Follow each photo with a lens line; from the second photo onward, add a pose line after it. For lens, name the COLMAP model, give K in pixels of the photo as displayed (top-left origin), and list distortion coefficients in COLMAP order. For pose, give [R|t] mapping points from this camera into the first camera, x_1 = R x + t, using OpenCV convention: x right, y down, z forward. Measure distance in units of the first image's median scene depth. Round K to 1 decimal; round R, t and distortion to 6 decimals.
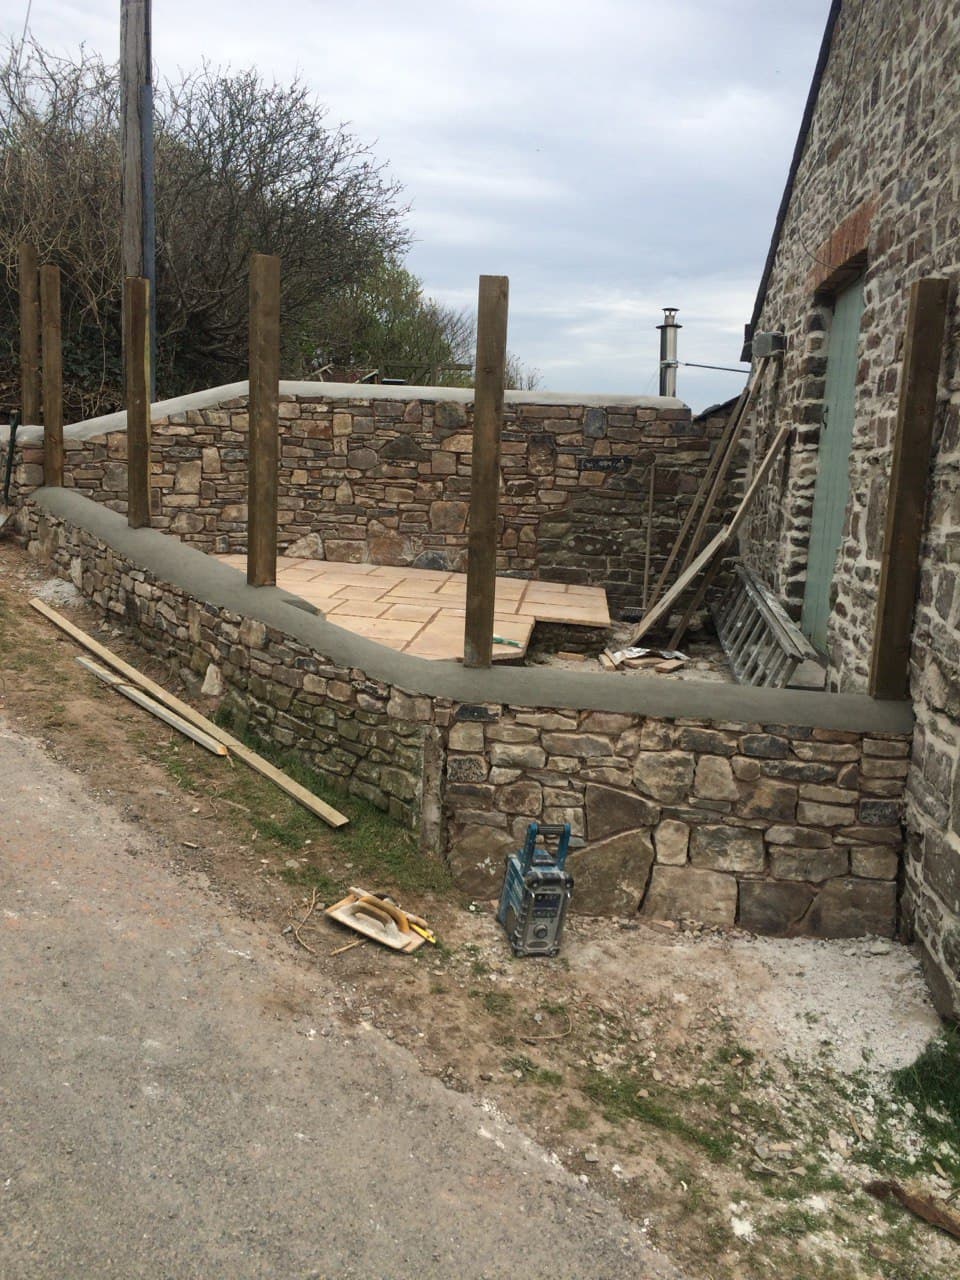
lens RADIAL K [[1123.2, 0, 480.0], [0, 1123.2, 640.0], [0, 0, 1]] dist [0.067959, -0.009331]
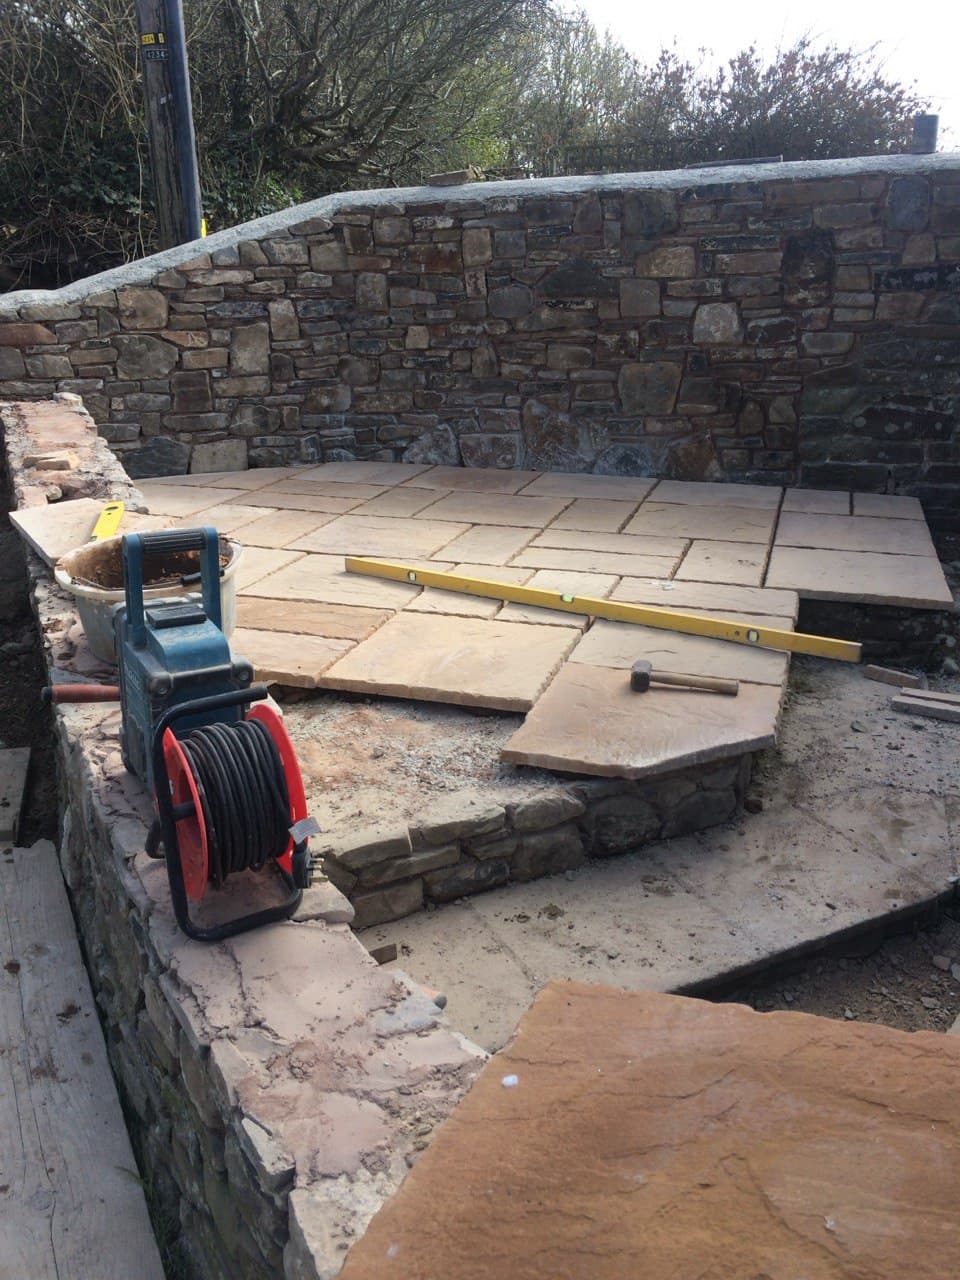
lens RADIAL K [[1123.2, 0, 480.0], [0, 1123.2, 640.0], [0, 0, 1]] dist [0.067959, -0.009331]
pose [[0.977157, -0.007024, -0.212403, 0.012079], [0.037088, 0.989752, 0.137894, -0.061643], [0.209257, -0.142622, 0.967404, 0.361203]]
